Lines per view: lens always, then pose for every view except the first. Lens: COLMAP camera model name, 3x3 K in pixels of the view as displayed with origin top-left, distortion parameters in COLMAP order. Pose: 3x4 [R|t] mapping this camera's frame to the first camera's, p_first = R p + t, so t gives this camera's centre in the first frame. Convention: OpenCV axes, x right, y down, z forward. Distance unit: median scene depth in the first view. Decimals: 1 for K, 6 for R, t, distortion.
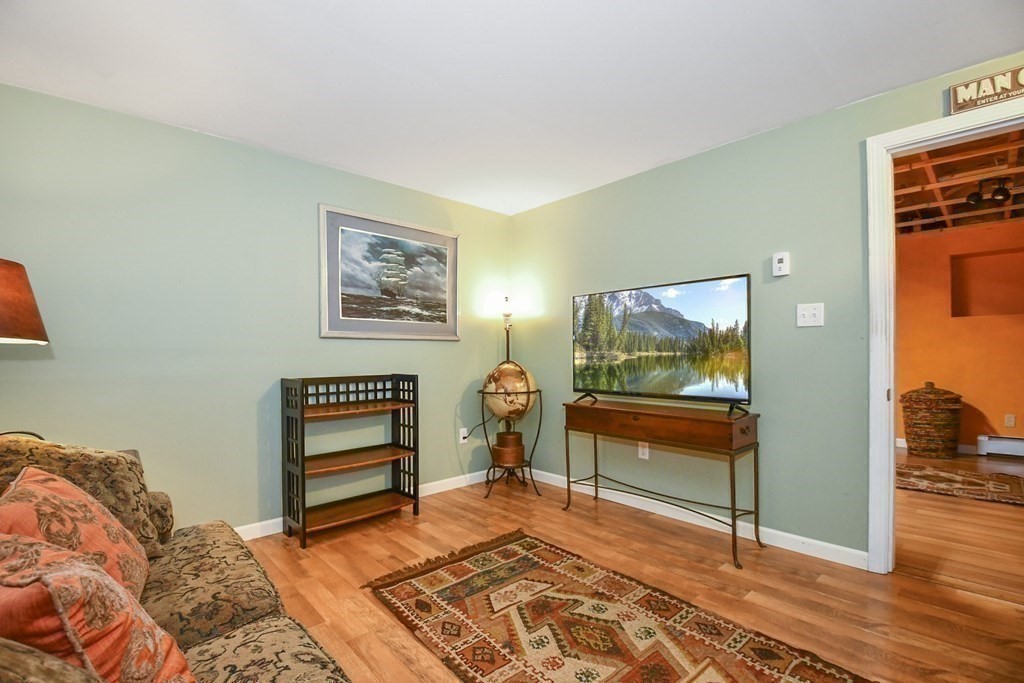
lens RADIAL K [[456.3, 0, 495.3], [0, 456.3, 356.0], [0, 0, 1]] dist [0.000301, -0.010844]
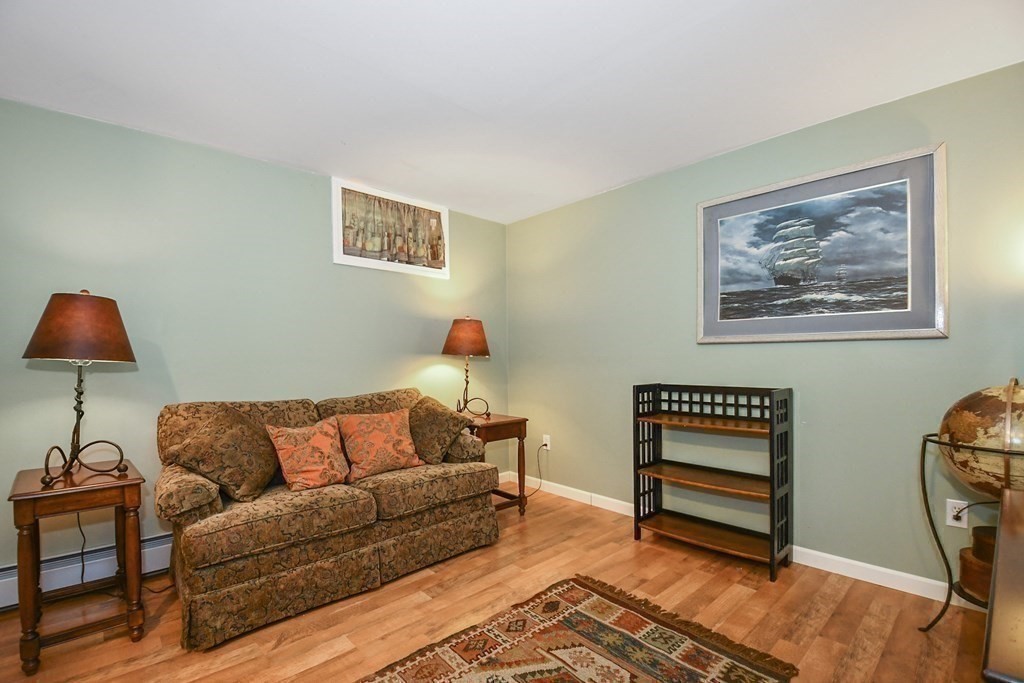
lens RADIAL K [[456.3, 0, 499.2], [0, 456.3, 362.5], [0, 0, 1]] dist [0.000301, -0.010844]
pose [[0.010927, 0.013147, -0.999854, 0.518431], [-0.000414, 0.999914, 0.013143, -0.011825], [0.999940, 0.000270, 0.010931, 0.519569]]
